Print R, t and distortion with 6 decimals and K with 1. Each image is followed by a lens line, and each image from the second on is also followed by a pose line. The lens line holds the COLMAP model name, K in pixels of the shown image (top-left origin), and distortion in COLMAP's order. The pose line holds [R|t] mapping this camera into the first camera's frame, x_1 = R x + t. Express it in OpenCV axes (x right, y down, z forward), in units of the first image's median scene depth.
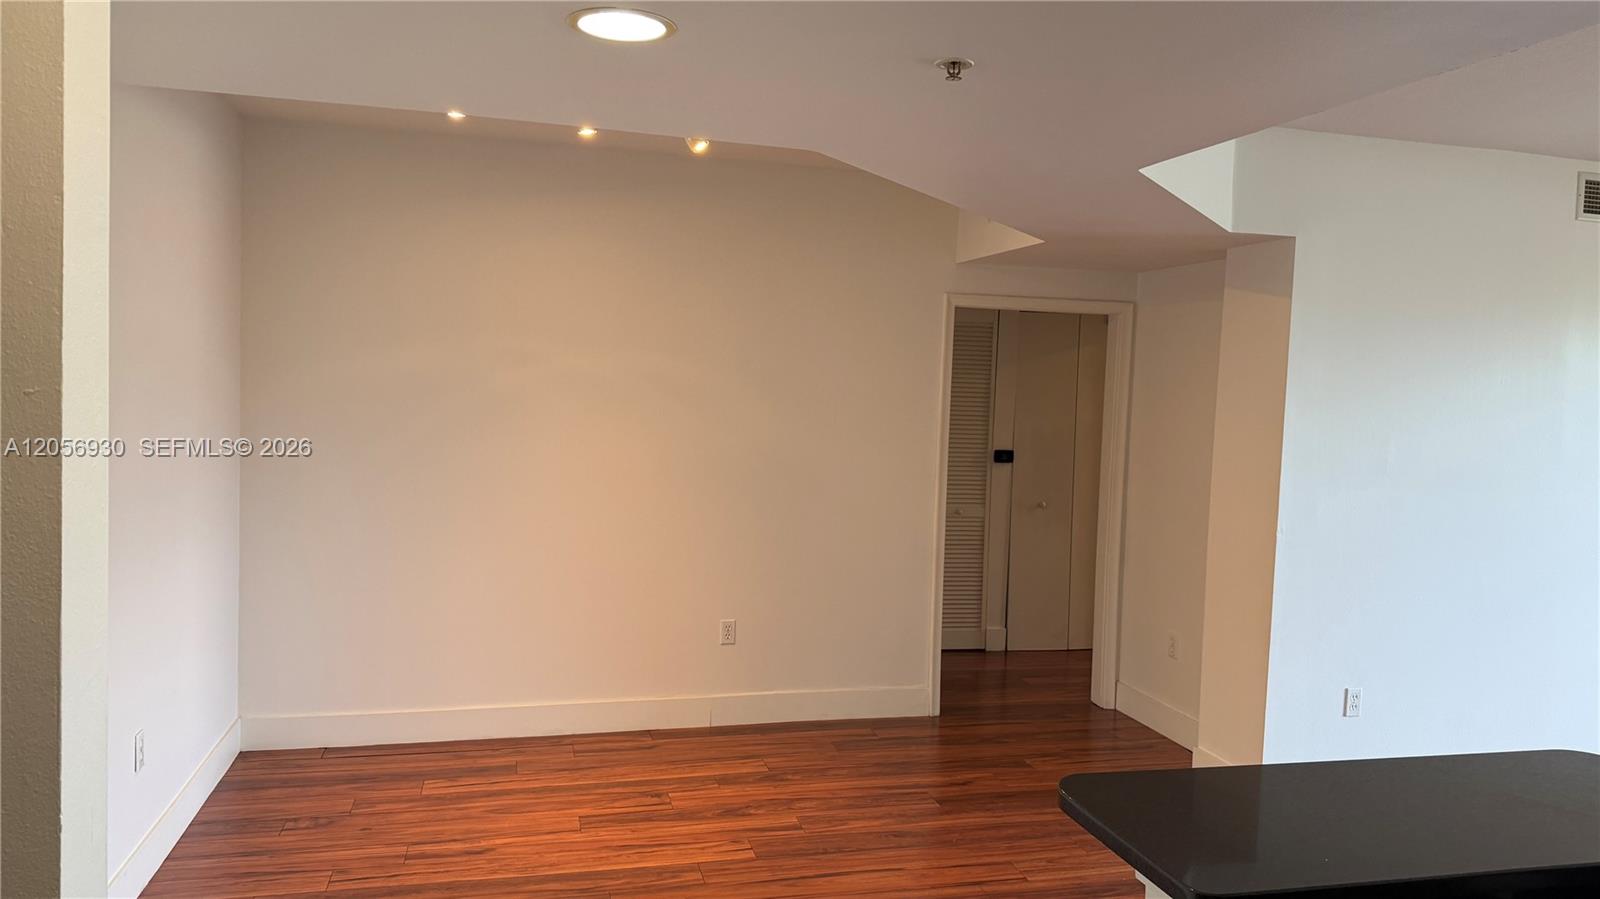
lens RADIAL K [[1111.0, 0, 800.8], [0, 1111.0, 439.7], [0, 0, 1]] dist [0.064380, -0.075949]
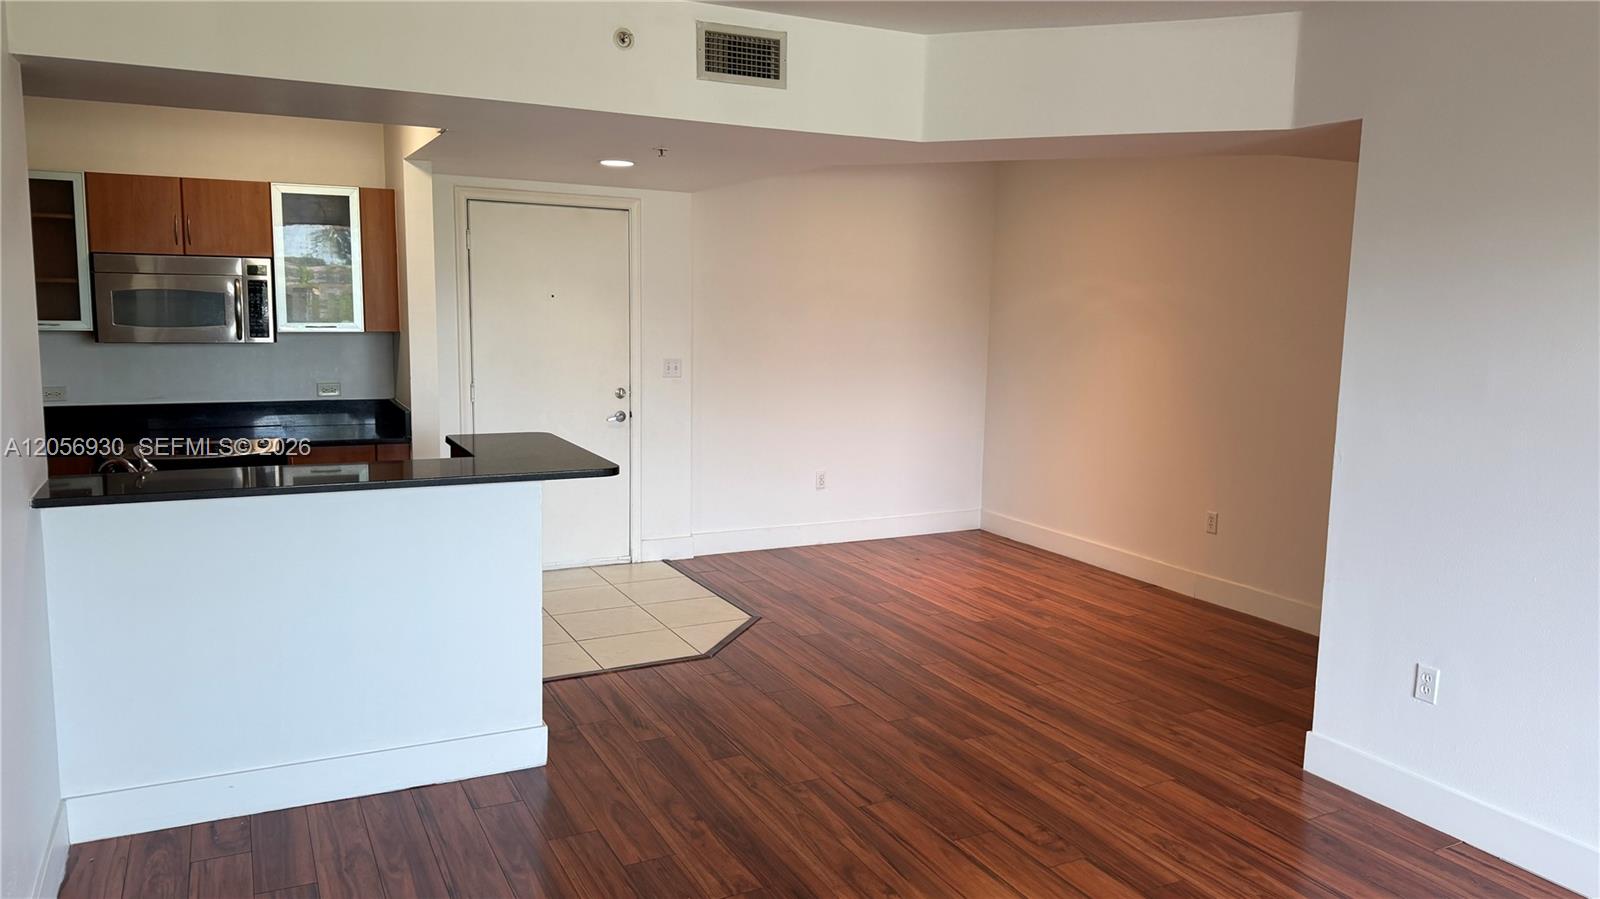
lens RADIAL K [[1111.0, 0, 799.2], [0, 1111.0, 446.0], [0, 0, 1]] dist [0.064380, -0.075949]
pose [[0.220906, 0.099329, -0.970224, 1.161238], [-0.064147, 0.994126, 0.087171, 0.022170], [0.973183, 0.042980, 0.225980, 0.371908]]
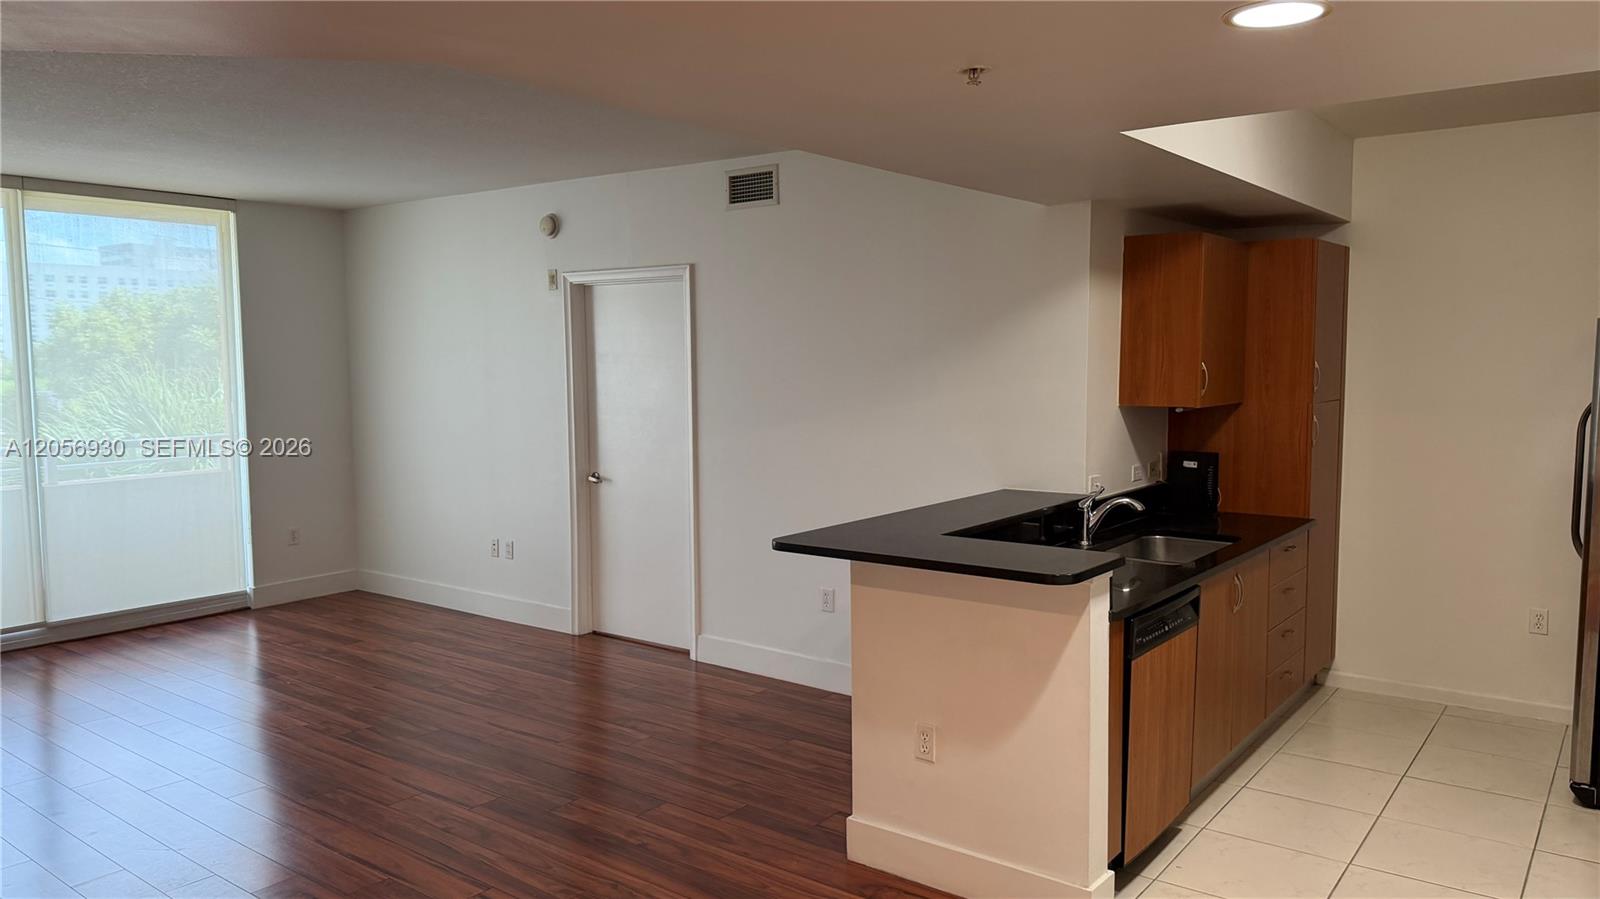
lens RADIAL K [[1111.0, 0, 802.4], [0, 1111.0, 440.5], [0, 0, 1]] dist [0.064380, -0.075949]
pose [[-0.623519, -0.089872, 0.776625, -0.322843], [0.026367, 0.990388, 0.135778, -0.056099], [-0.781363, 0.105137, -0.615157, 0.894016]]
